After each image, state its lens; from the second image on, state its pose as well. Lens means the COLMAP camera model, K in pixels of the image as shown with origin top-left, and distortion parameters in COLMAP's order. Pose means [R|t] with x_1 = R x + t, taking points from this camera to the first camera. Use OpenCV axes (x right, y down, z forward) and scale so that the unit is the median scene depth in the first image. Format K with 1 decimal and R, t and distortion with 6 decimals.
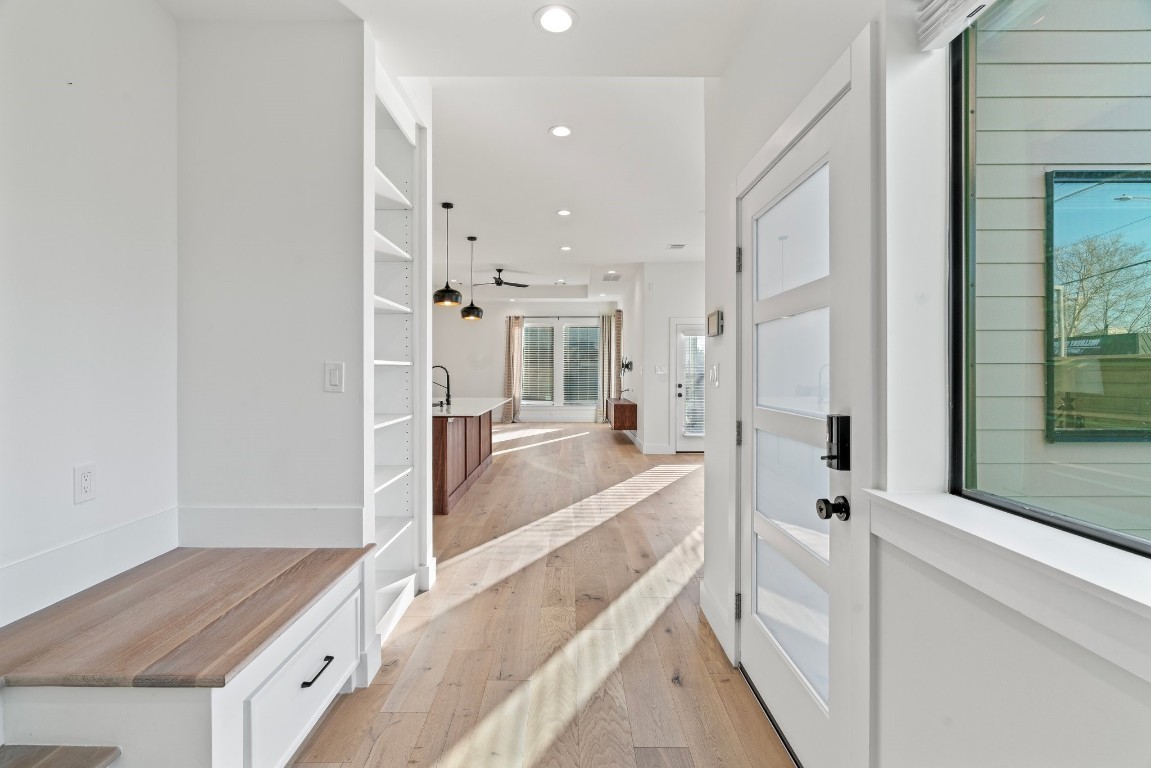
lens RADIAL K [[517.3, 0, 573.2], [0, 517.3, 372.4], [0, 0, 1]] dist [-0.001583, 0.000855]
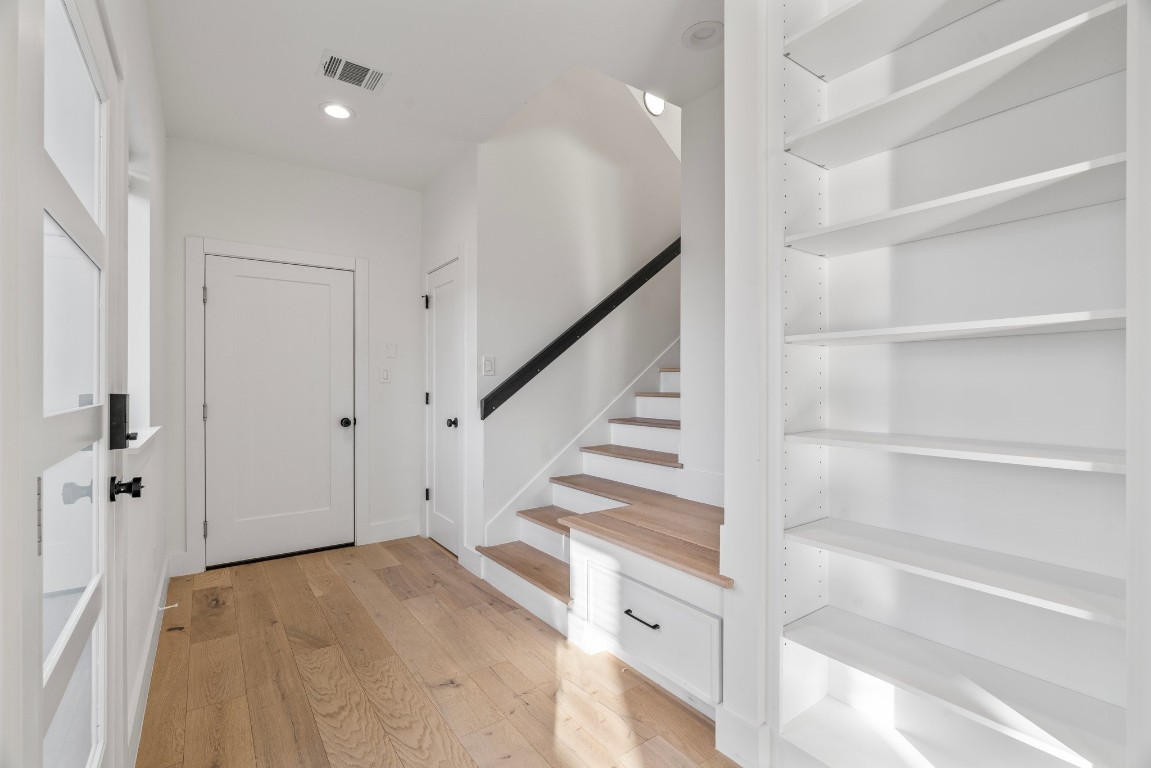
lens RADIAL K [[518.1, 0, 575.5], [0, 518.1, 384.0], [0, 0, 1]] dist [-0.001081, 0.000148]
pose [[-0.816658, 0.003377, -0.577111, 0.304148], [0.002213, 0.999994, 0.002721, 0.047384], [0.577117, 0.000945, -0.816661, 1.902732]]
